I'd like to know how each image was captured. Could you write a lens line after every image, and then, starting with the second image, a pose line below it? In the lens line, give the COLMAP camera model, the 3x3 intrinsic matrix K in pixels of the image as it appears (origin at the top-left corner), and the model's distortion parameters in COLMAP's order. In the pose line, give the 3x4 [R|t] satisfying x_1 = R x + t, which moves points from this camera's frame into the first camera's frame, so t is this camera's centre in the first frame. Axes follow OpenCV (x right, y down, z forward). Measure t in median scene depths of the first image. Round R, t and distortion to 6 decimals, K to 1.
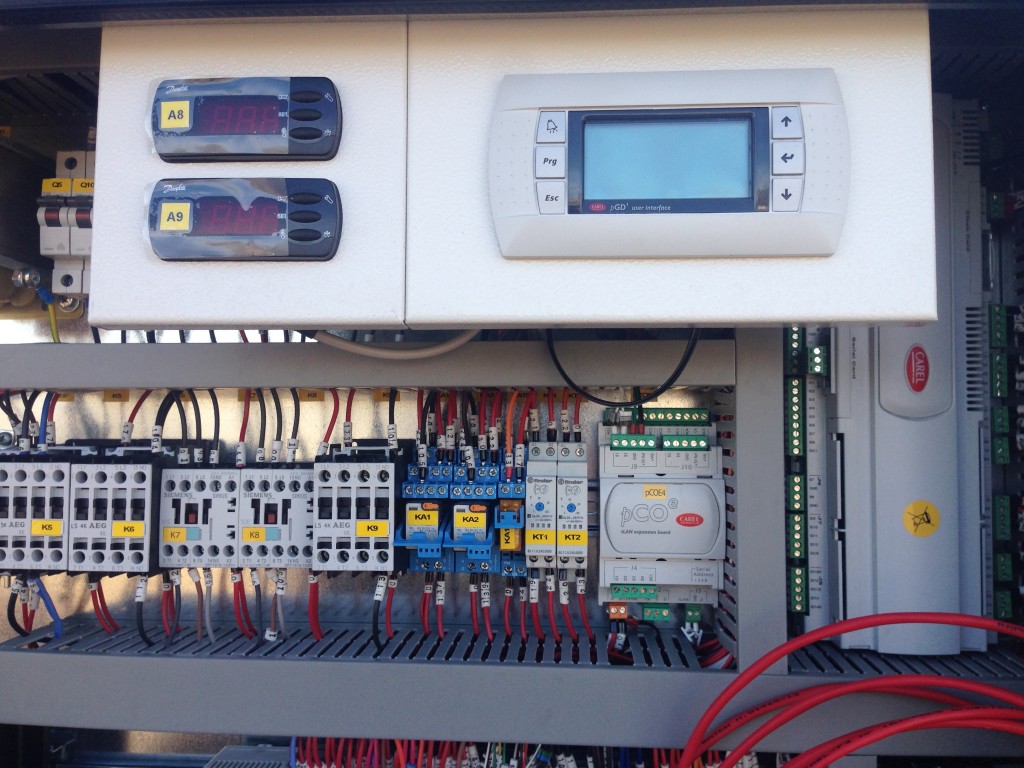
lens RADIAL K [[963.1, 0, 532.3], [0, 963.1, 386.1], [0, 0, 1]] dist [0.050476, -0.026977]
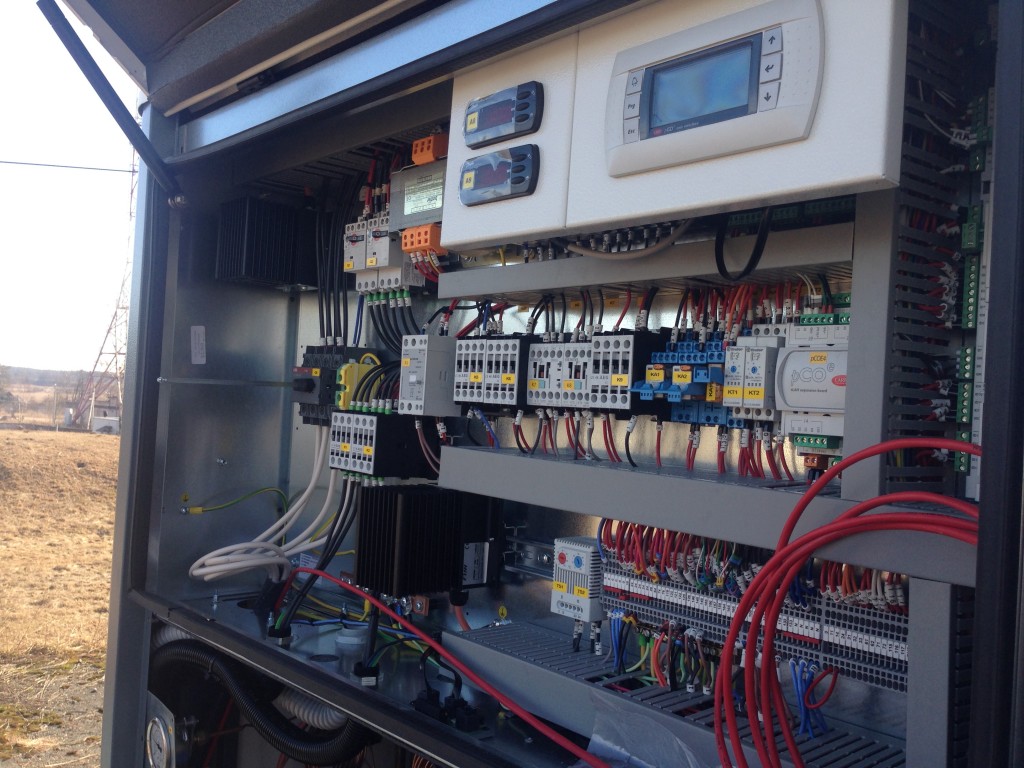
lens RADIAL K [[947.1, 0, 509.7], [0, 947.1, 379.9], [0, 0, 1]] dist [0.062236, -0.007004]
pose [[0.696166, 0.015305, -0.717718, 0.730763], [-0.013541, 0.999875, 0.008187, 0.135898], [0.717753, 0.004020, 0.696286, -0.110083]]
